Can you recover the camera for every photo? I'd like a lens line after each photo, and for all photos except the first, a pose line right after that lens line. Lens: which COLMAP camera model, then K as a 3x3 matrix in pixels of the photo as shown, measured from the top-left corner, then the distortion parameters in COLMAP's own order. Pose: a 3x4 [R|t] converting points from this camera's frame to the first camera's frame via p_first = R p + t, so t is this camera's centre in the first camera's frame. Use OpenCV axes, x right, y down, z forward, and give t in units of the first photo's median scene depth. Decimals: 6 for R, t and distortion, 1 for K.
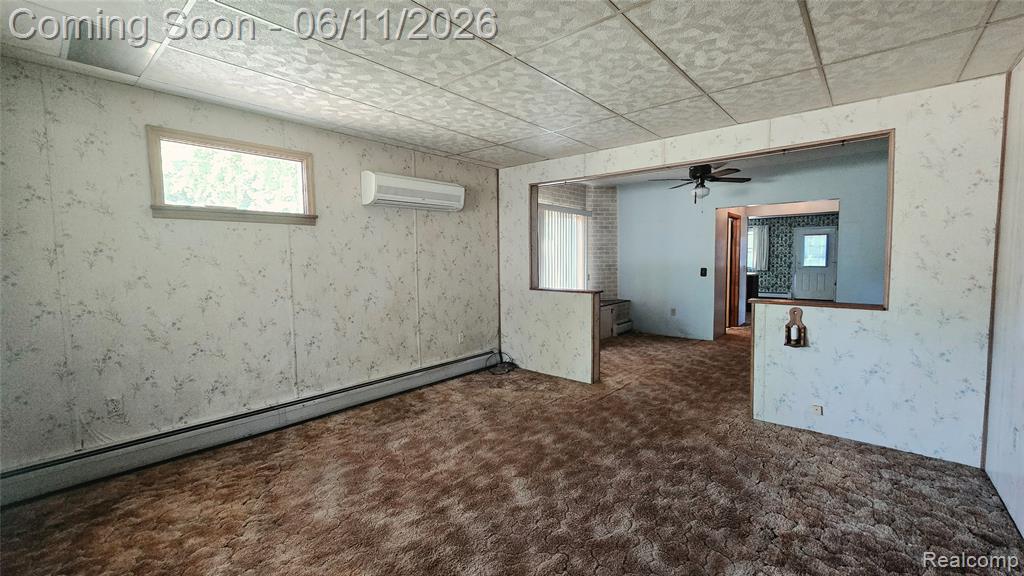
lens RADIAL K [[418.2, 0, 512.0], [0, 418.2, 288.0], [0, 0, 1]] dist [-0.001239, -0.000121]
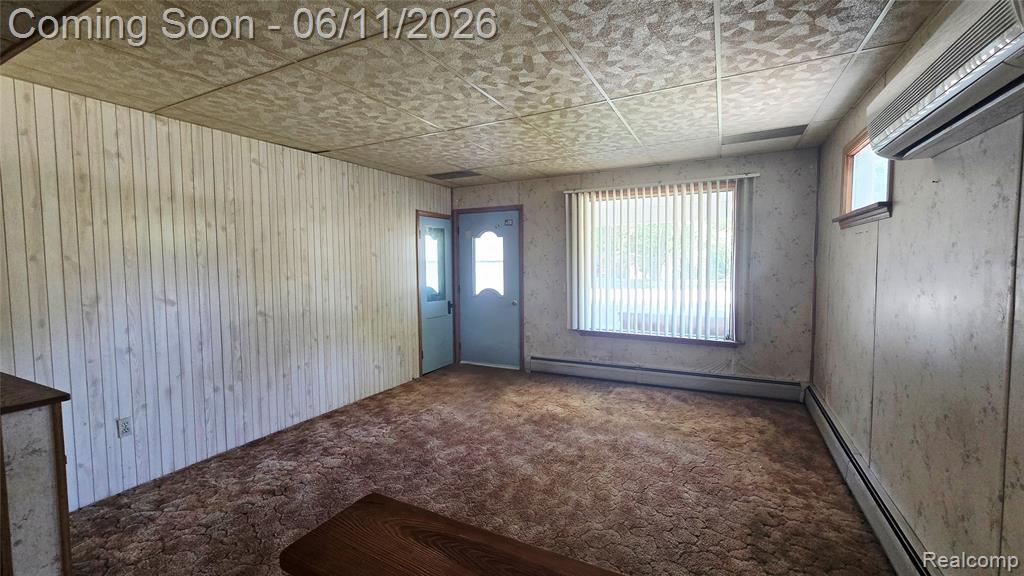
lens RADIAL K [[418.2, 0, 512.0], [0, 418.2, 288.0], [0, 0, 1]] dist [-0.001239, -0.000121]
pose [[-0.971843, 0.030451, -0.233654, 0.341128], [-0.001028, 0.991057, 0.133439, -0.194501], [0.235628, 0.129922, -0.963120, 2.257918]]
